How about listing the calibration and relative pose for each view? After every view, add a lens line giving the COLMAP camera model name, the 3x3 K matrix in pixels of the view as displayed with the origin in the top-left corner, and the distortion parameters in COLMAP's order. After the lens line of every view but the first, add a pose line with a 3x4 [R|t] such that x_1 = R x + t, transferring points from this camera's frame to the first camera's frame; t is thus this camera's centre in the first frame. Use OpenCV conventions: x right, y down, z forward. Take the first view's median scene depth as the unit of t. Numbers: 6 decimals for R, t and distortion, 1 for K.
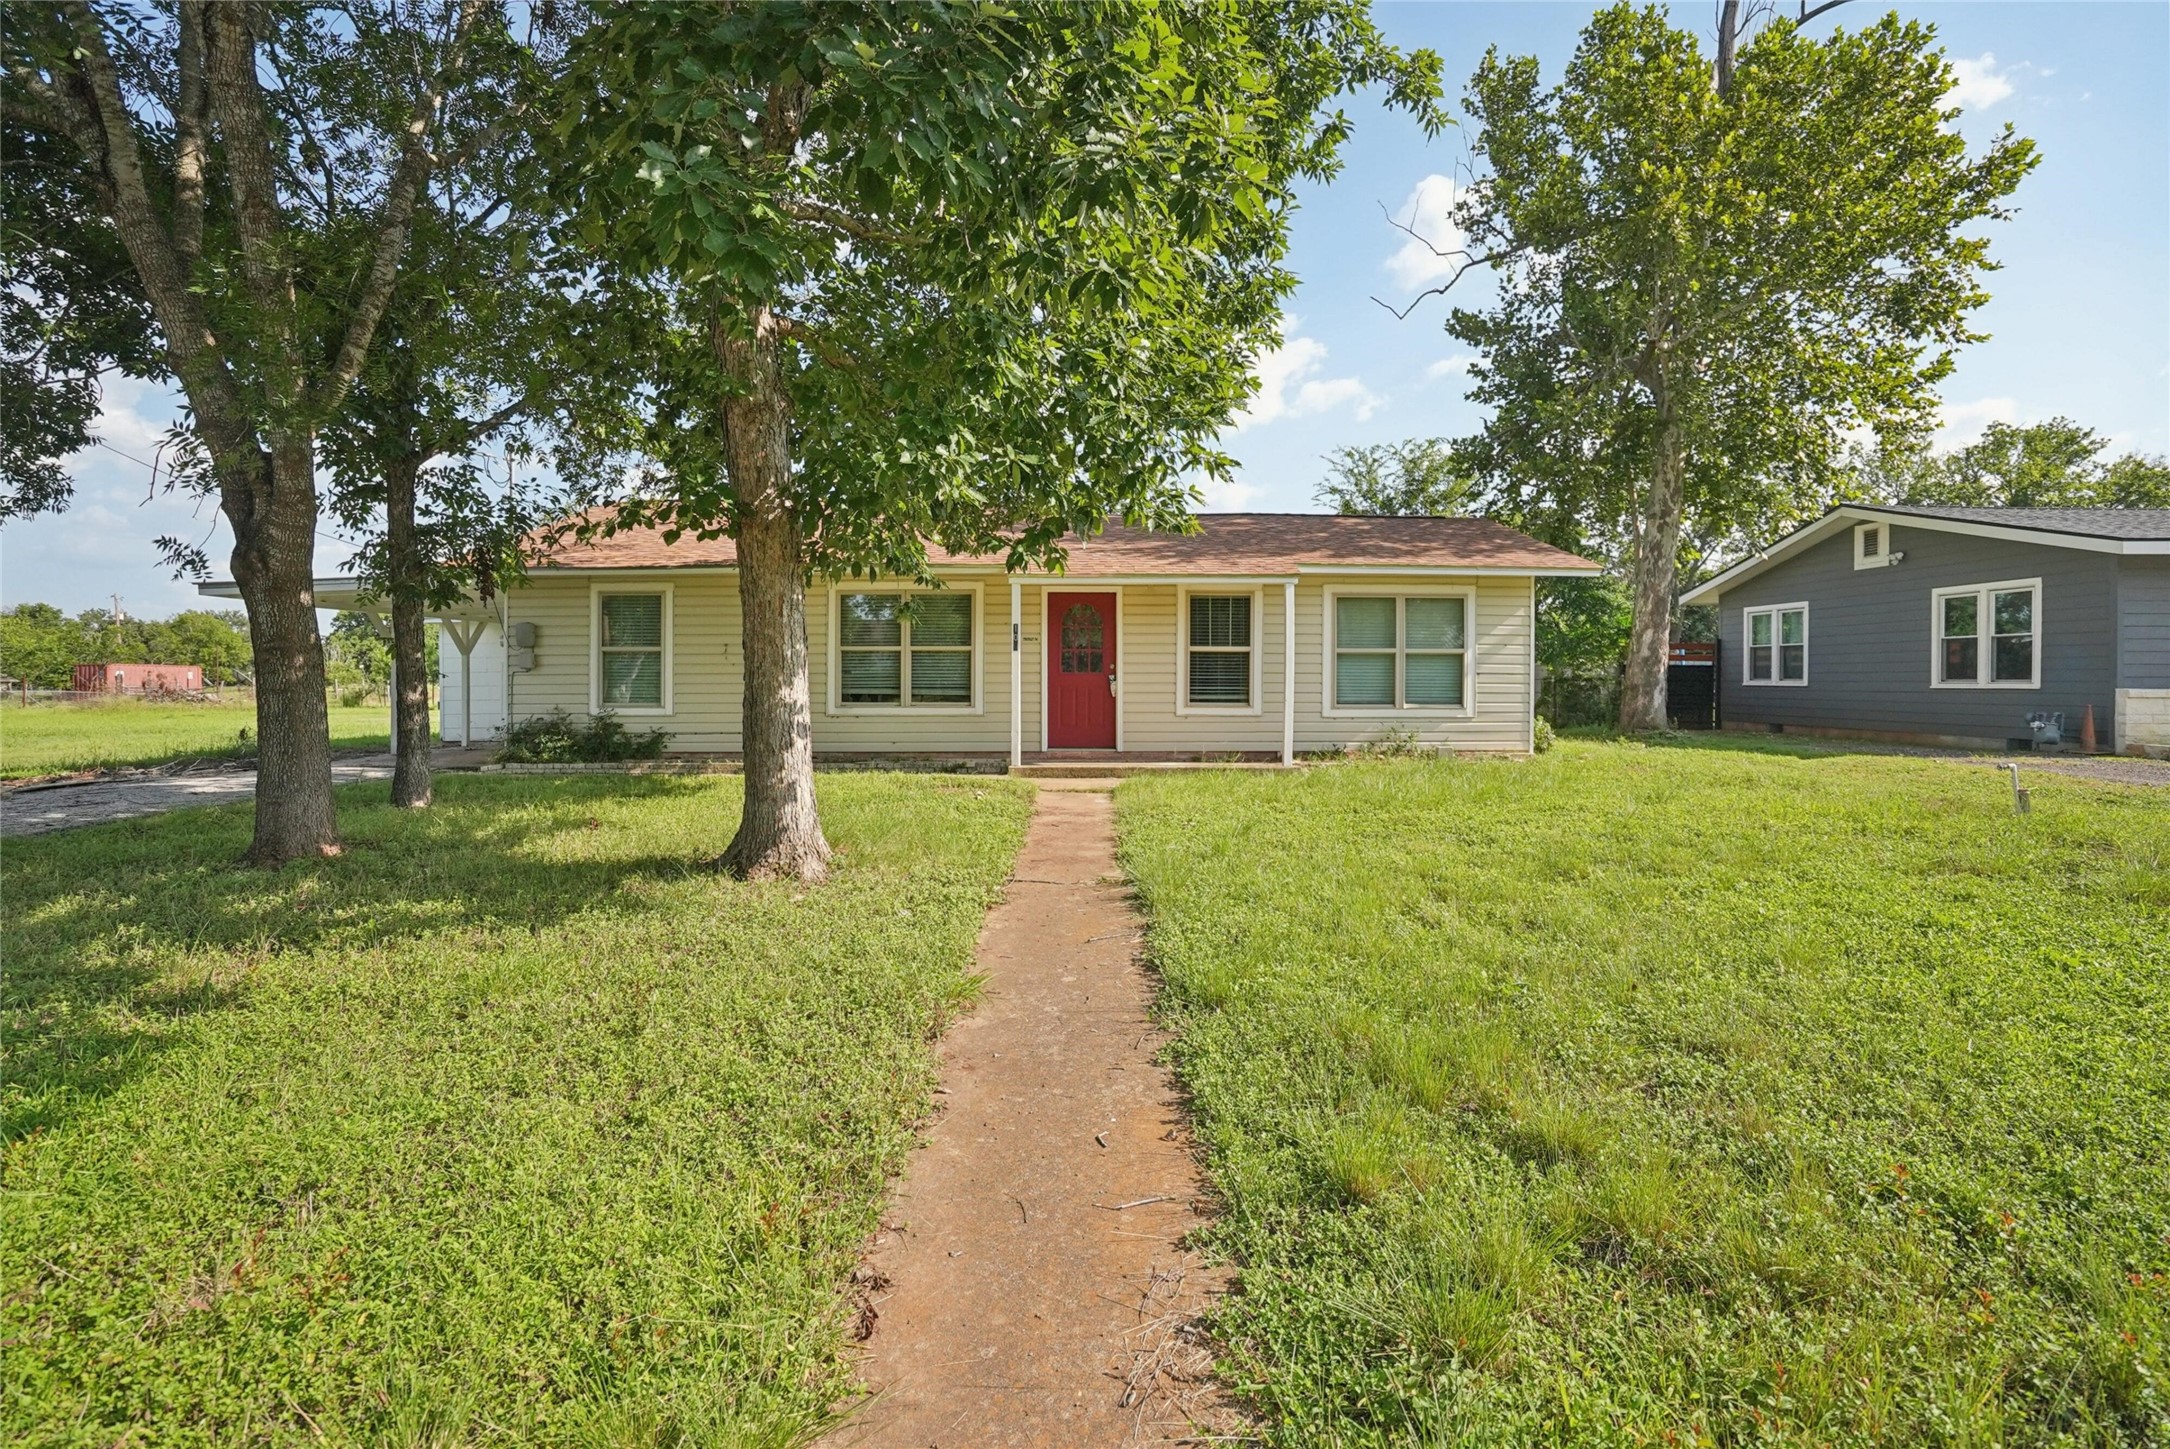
lens RADIAL K [[1026.4, 0, 1099.9], [0, 1026.4, 705.2], [0, 0, 1]] dist [-0.051722, 0.016409]
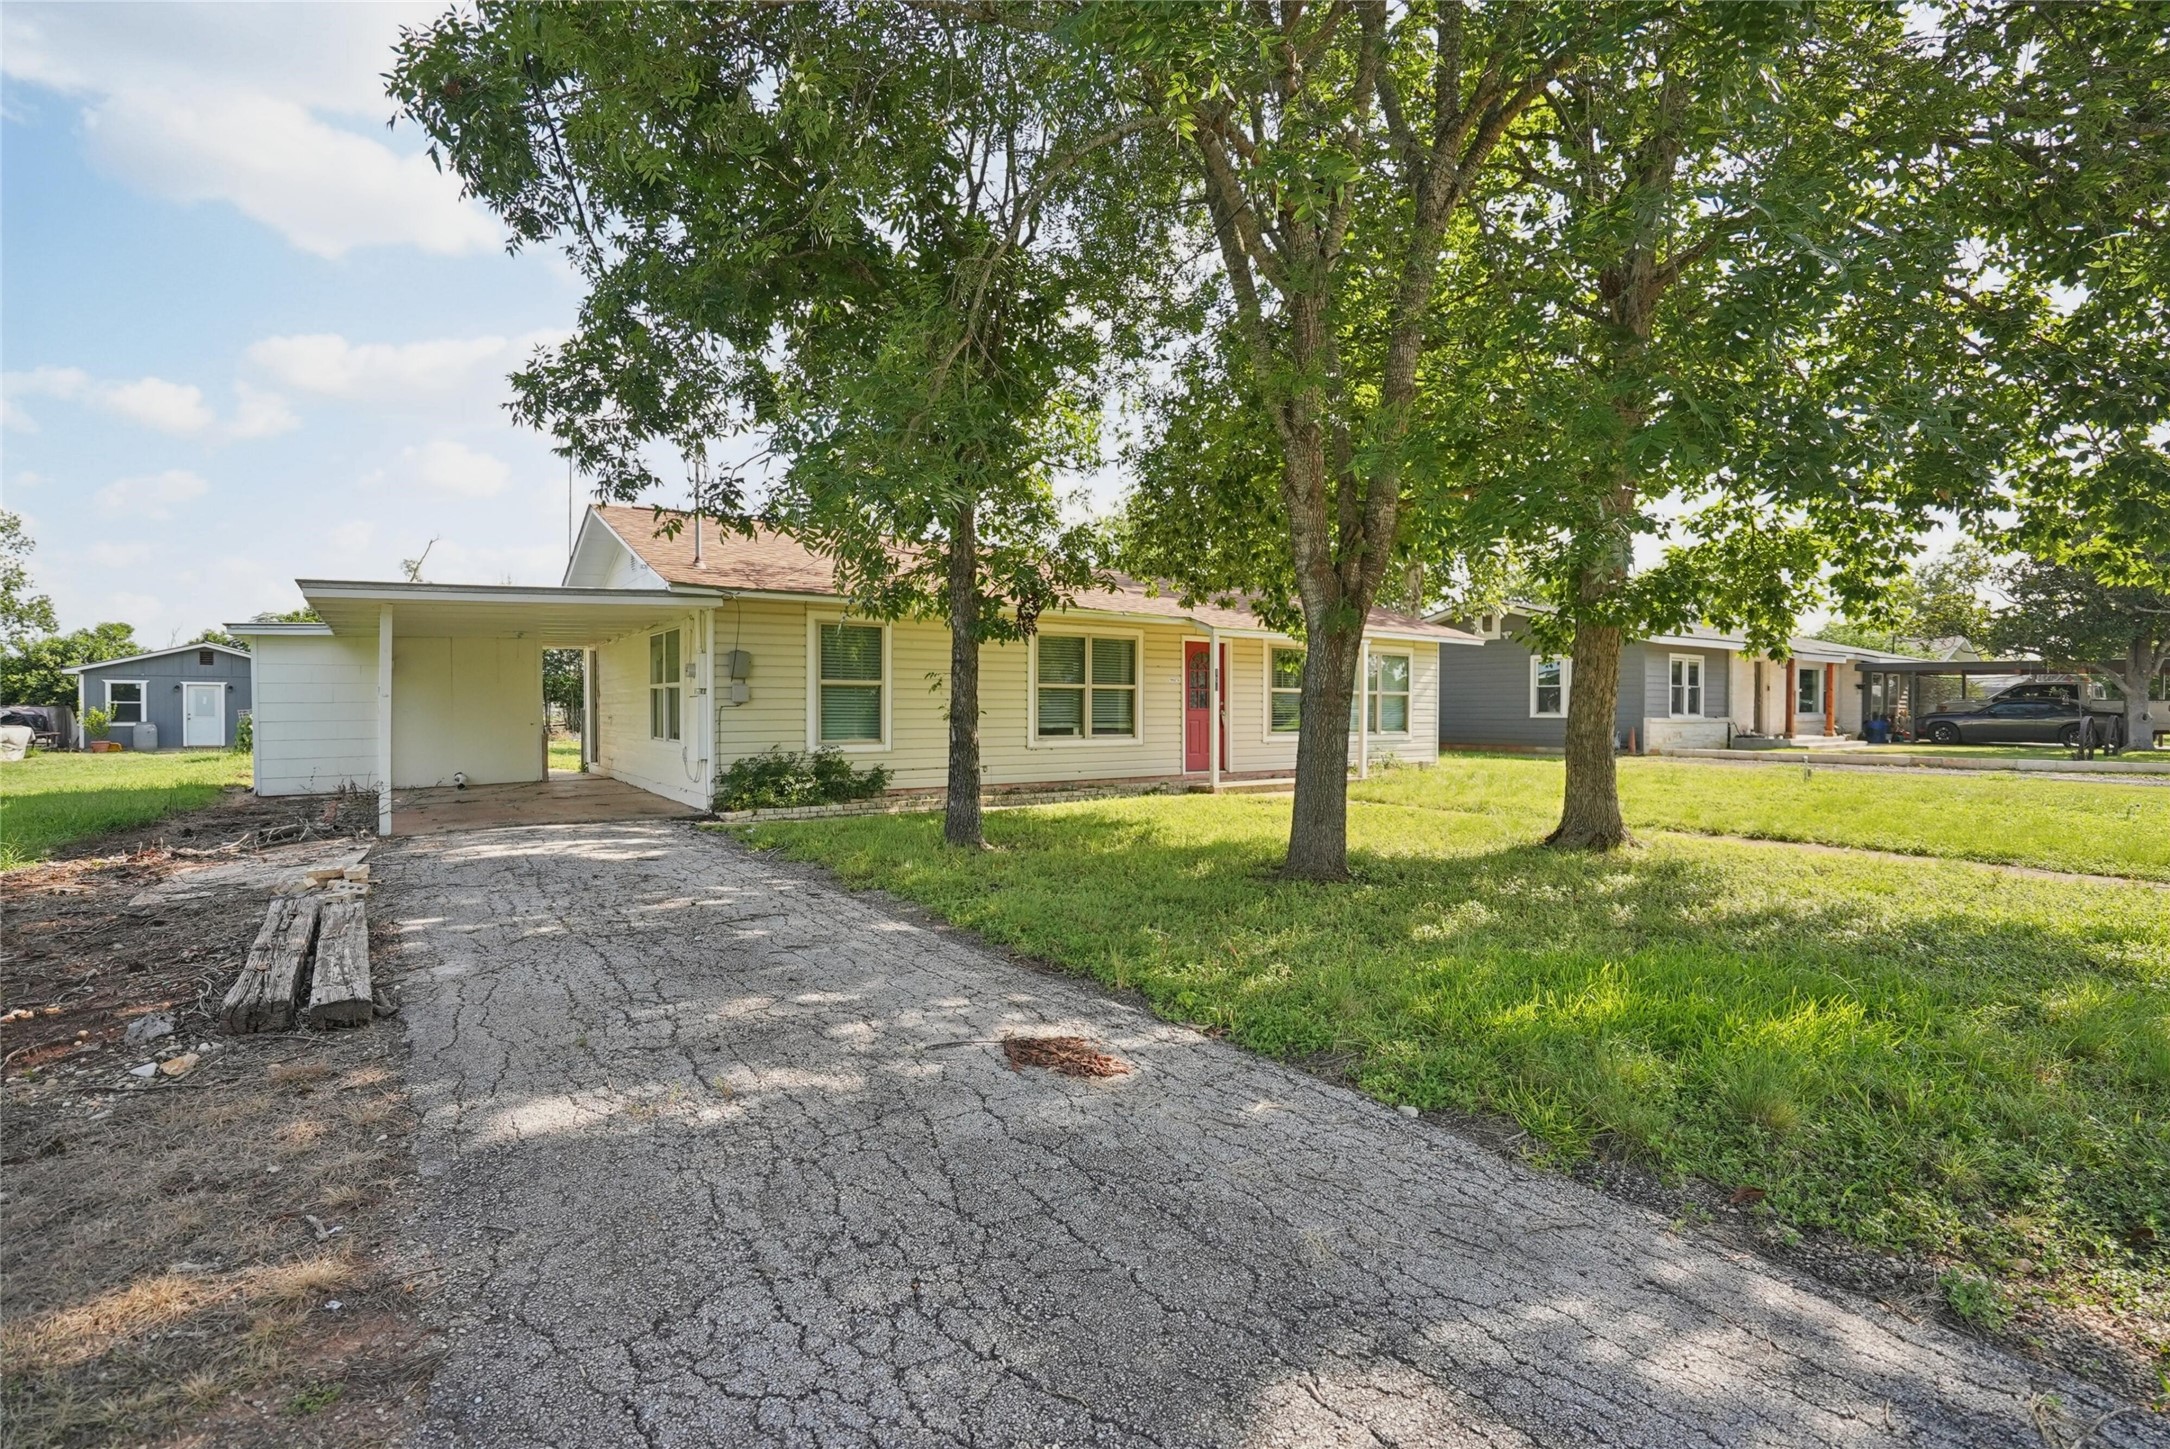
lens RADIAL K [[1026.4, 0, 1099.9], [0, 1026.4, 705.2], [0, 0, 1]] dist [-0.051722, 0.016409]
pose [[0.817971, 0.002629, 0.575253, -0.820336], [0.014126, 0.999596, -0.024655, -0.007552], [-0.575086, 0.028293, 0.817604, 0.082623]]
